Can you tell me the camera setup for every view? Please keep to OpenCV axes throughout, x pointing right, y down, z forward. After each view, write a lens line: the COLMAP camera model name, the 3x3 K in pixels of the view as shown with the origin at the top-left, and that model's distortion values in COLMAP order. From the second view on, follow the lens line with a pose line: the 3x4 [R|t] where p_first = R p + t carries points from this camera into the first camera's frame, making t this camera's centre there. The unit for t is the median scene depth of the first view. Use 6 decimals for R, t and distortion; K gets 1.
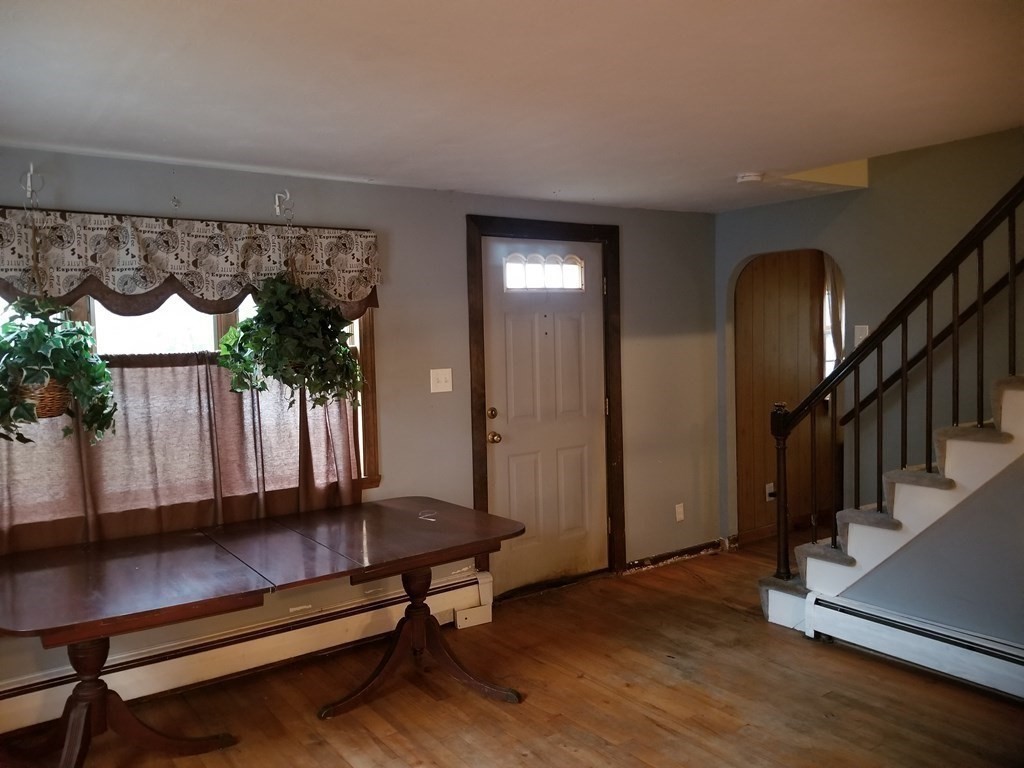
lens RADIAL K [[805.0, 0, 466.4], [0, 805.0, 391.1], [0, 0, 1]] dist [0.072387, -0.041606]
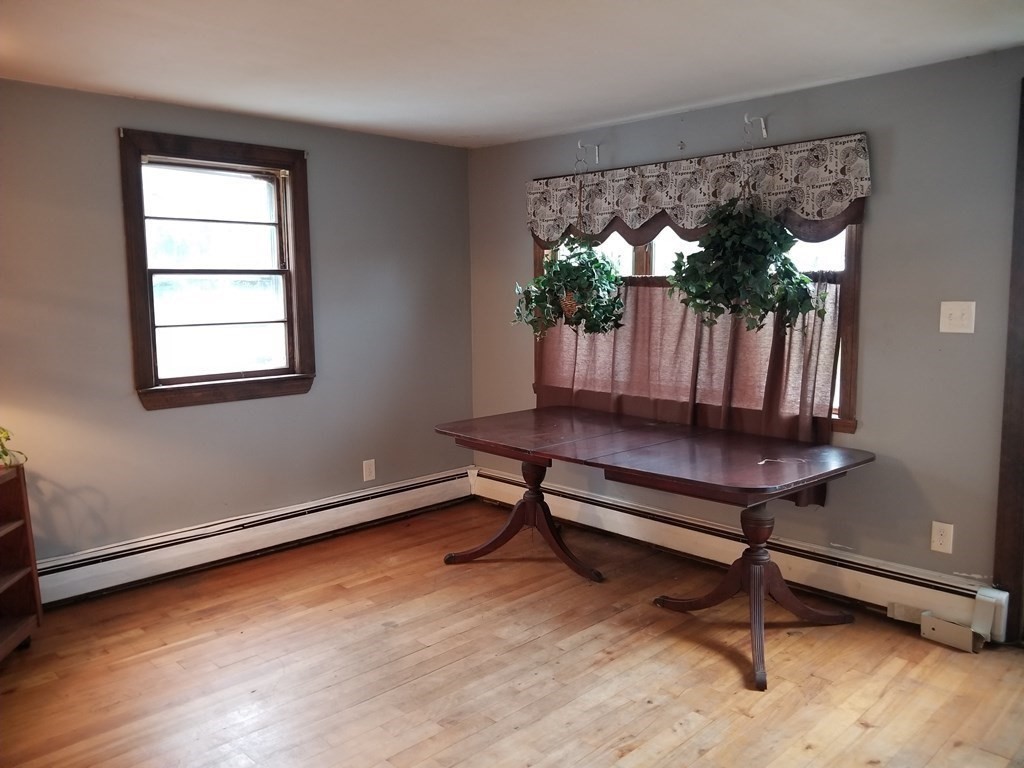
lens RADIAL K [[805.0, 0, 508.5], [0, 805.0, 379.8], [0, 0, 1]] dist [0.072387, -0.041606]
pose [[0.174512, 0.146815, -0.973648, 0.778059], [-0.051705, 0.988824, 0.139835, -0.048418], [0.983297, 0.025939, 0.180153, 0.547758]]
